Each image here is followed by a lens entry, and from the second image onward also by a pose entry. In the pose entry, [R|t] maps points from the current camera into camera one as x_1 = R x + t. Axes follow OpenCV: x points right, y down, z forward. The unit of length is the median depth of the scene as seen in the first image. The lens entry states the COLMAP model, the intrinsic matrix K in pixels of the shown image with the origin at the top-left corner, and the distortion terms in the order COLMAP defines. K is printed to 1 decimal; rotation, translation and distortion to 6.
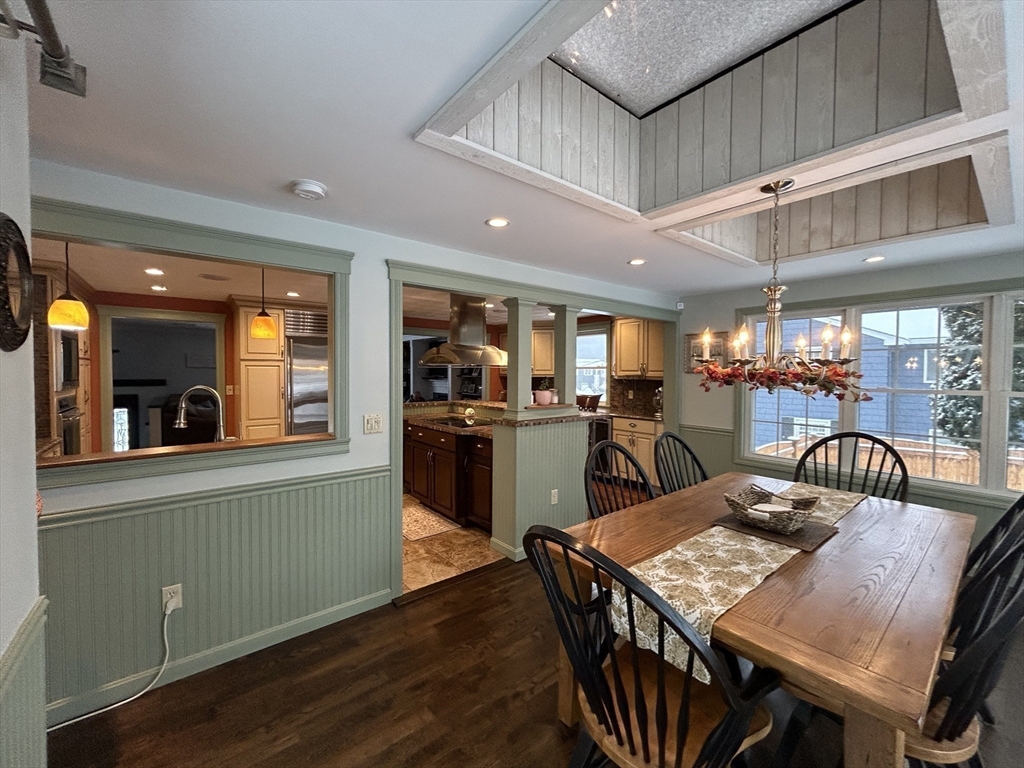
lens RADIAL K [[414.4, 0, 510.4], [0, 414.4, 380.6], [0, 0, 1]] dist [-0.001630, 0.001063]
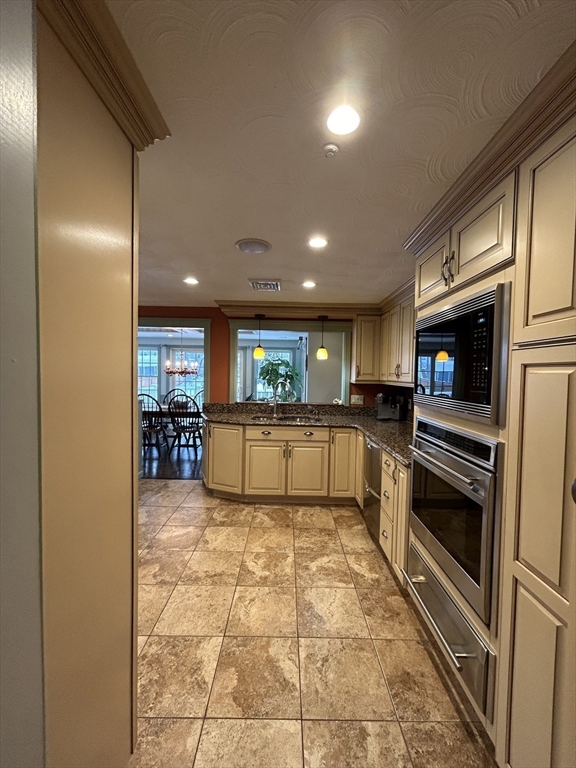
lens RADIAL K [[310.8, 0, 289.1], [0, 310.8, 383.6], [0, 0, 1]] dist [-0.001630, 0.001063]
pose [[-0.784592, -0.041015, 0.618655, -1.149289], [-0.010629, 0.998553, 0.052722, -0.037492], [-0.619922, 0.034789, -0.783892, 1.456190]]
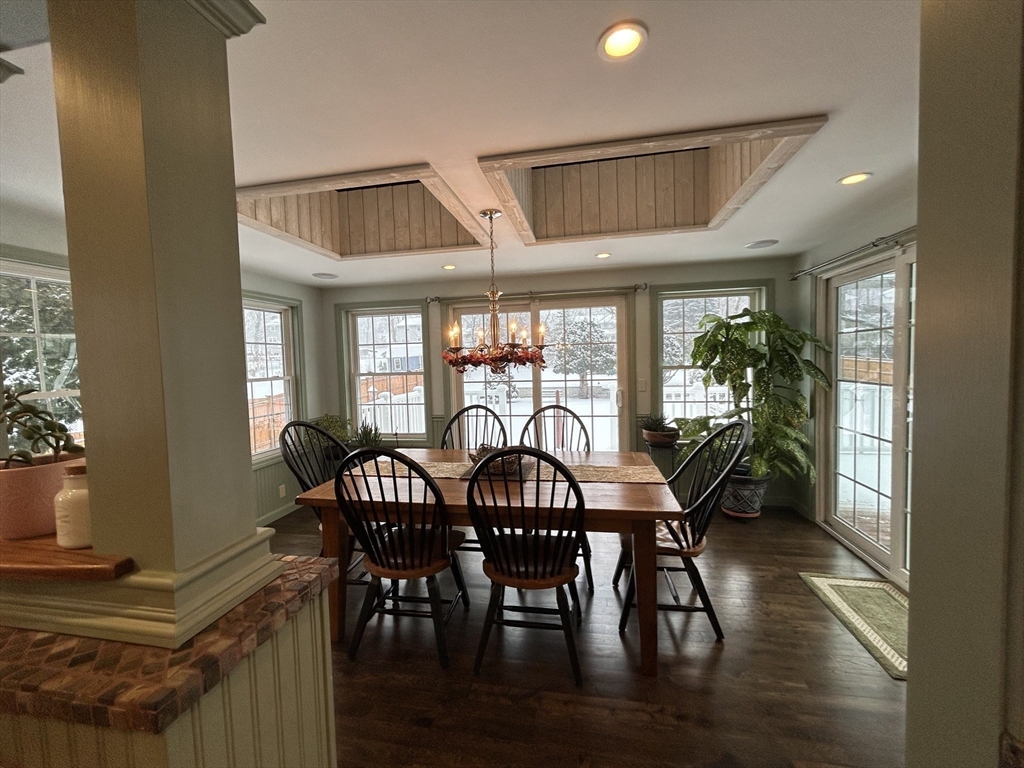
lens RADIAL K [[414.4, 0, 516.8], [0, 414.4, 385.4], [0, 0, 1]] dist [-0.001630, 0.001063]
pose [[-0.660910, -0.030148, 0.749859, -0.208909], [0.043484, 0.995976, 0.078369, -0.014540], [-0.749204, 0.084402, -0.656940, 0.940952]]
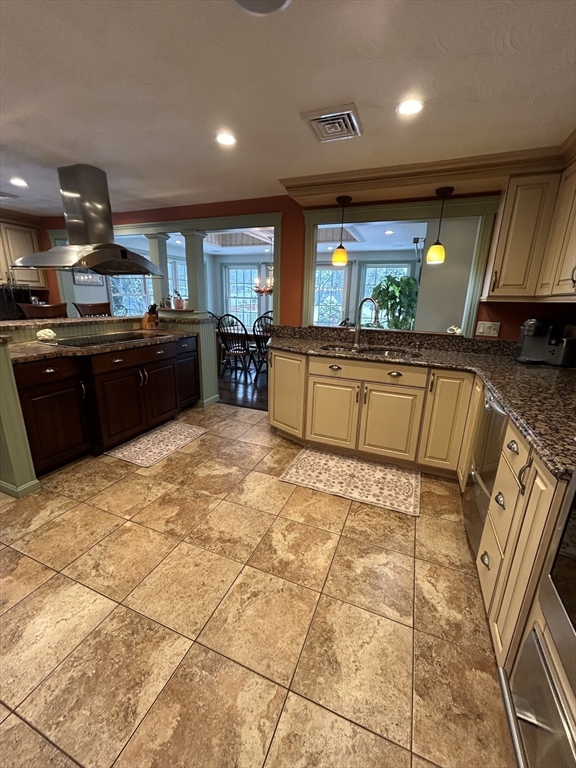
lens RADIAL K [[310.8, 0, 289.2], [0, 310.8, 382.7], [0, 0, 1]] dist [-0.001630, 0.001063]
pose [[-0.489007, -0.247445, 0.836447, -1.061934], [-0.010110, 0.960464, 0.278222, 0.000797], [-0.872221, 0.127596, -0.472175, 1.191463]]
